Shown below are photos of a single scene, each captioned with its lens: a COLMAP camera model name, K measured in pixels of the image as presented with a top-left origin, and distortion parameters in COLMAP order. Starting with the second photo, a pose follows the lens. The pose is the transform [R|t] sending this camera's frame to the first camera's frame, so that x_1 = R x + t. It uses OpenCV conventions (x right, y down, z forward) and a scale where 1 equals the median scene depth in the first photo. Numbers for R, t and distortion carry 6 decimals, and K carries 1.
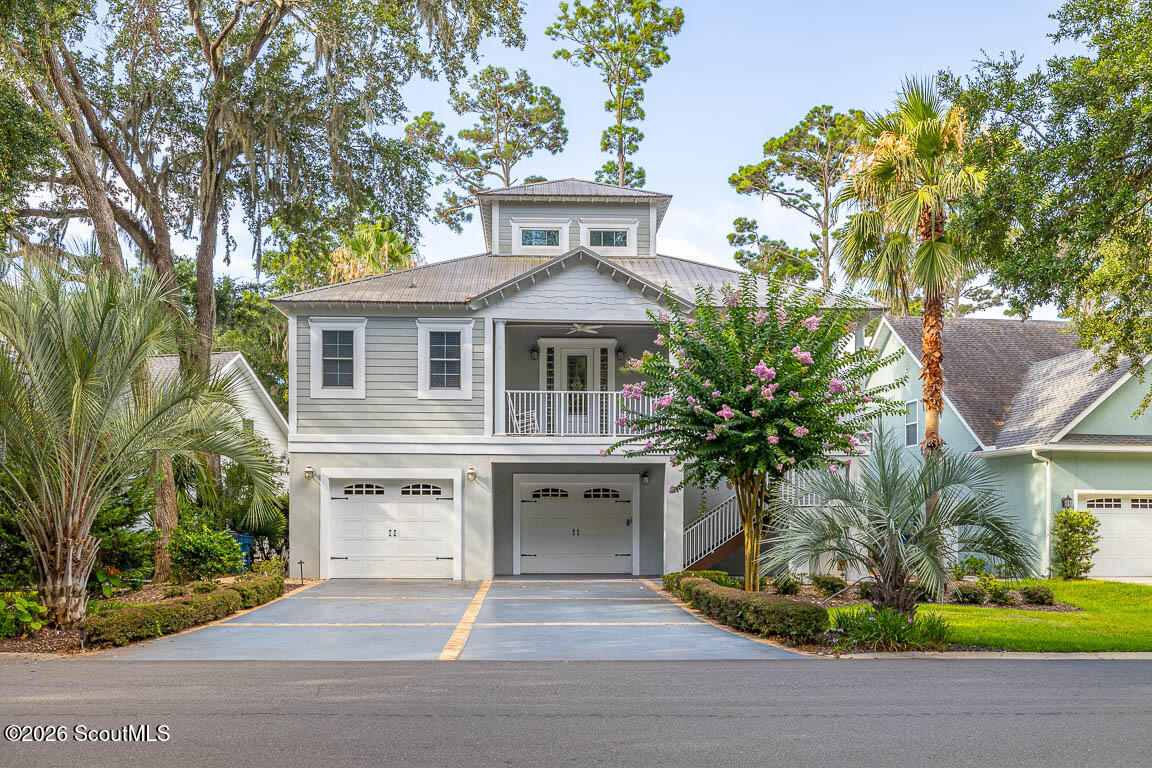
lens RADIAL K [[968.1, 0, 576.0], [0, 968.1, 384.0], [0, 0, 1]] dist [-0.000688, -0.006456]
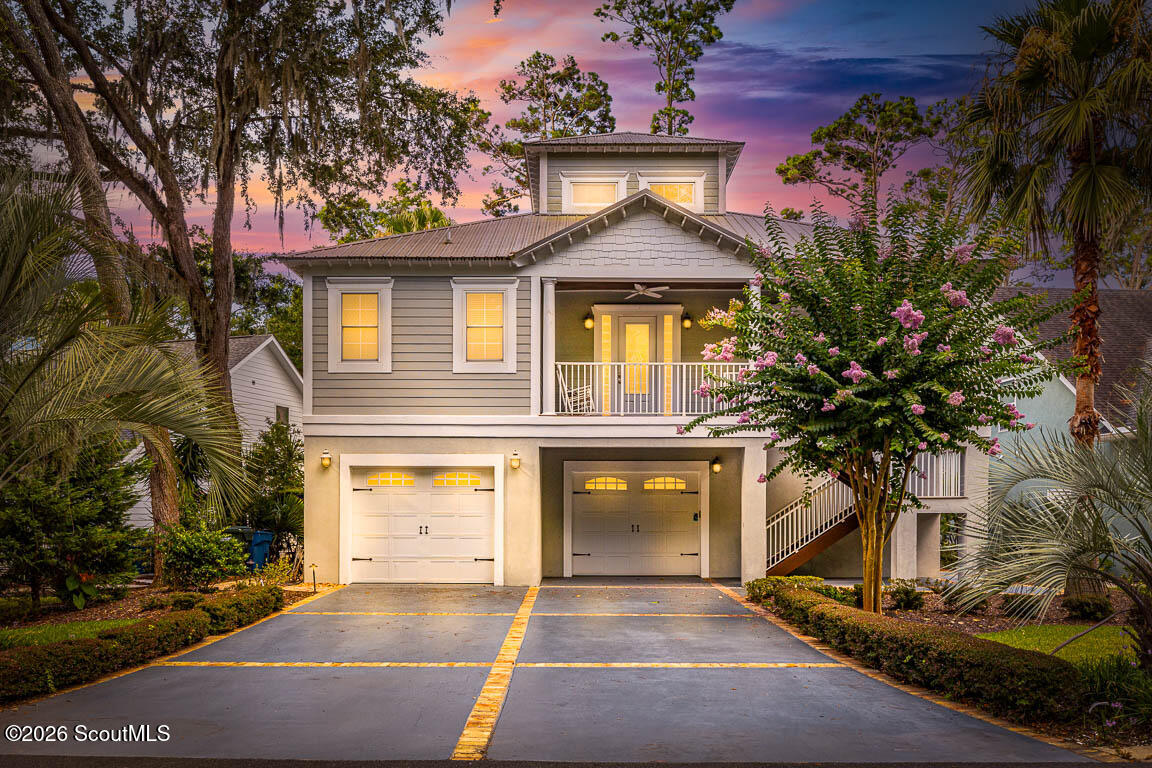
lens RADIAL K [[495.4, 0, 578.5], [0, 495.4, 418.1], [0, 0, 1]] dist [0.000980, 0.000378]
pose [[0.999998, -0.001737, -0.001281, -0.050728], [0.001697, 0.999521, -0.030899, 0.067604], [0.001334, 0.030897, 0.999522, 0.550353]]
